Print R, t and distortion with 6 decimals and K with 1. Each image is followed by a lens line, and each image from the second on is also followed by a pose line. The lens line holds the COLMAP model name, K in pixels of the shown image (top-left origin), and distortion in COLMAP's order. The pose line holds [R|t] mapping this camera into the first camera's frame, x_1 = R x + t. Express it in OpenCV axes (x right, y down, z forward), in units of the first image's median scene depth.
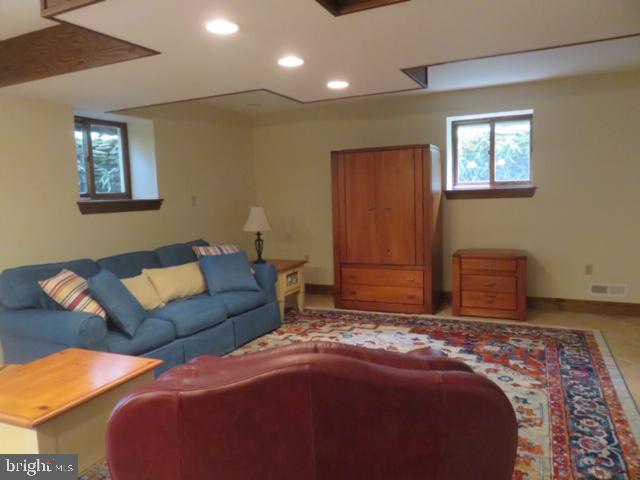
lens RADIAL K [[476.4, 0, 319.9], [0, 476.4, 240.5], [0, 0, 1]] dist [-0.012236, 0.002983]
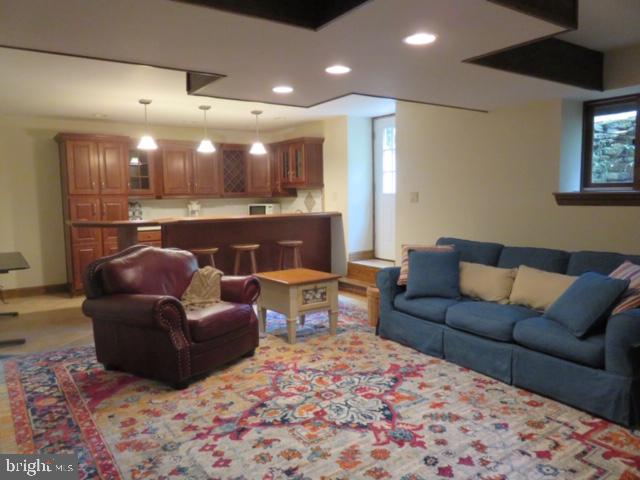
lens RADIAL K [[476.4, 0, 321.1], [0, 476.4, 239.3], [0, 0, 1]] dist [-0.012236, 0.002983]
pose [[-0.499984, 0.122810, -0.857283, 0.631687], [-0.054808, 0.983423, 0.172846, -0.131015], [0.864299, 0.133406, -0.484965, 1.066894]]
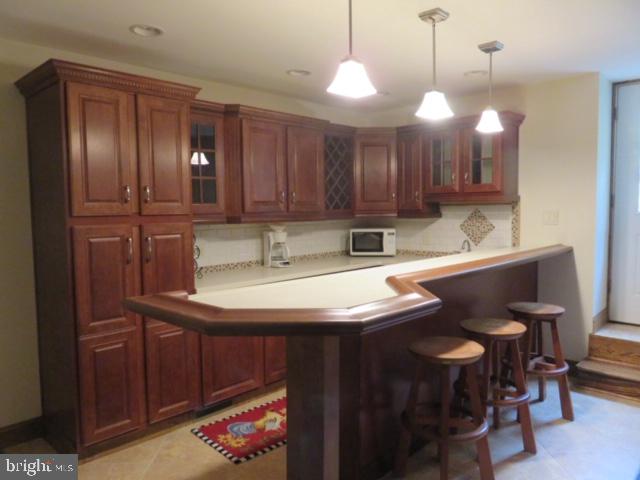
lens RADIAL K [[476.4, 0, 318.7], [0, 476.4, 239.6], [0, 0, 1]] dist [-0.012236, 0.002983]
pose [[-0.315908, 0.101208, -0.943376, 0.451045], [-0.070296, 0.989065, 0.129650, -0.091913], [0.946182, 0.107273, -0.305339, 0.669132]]
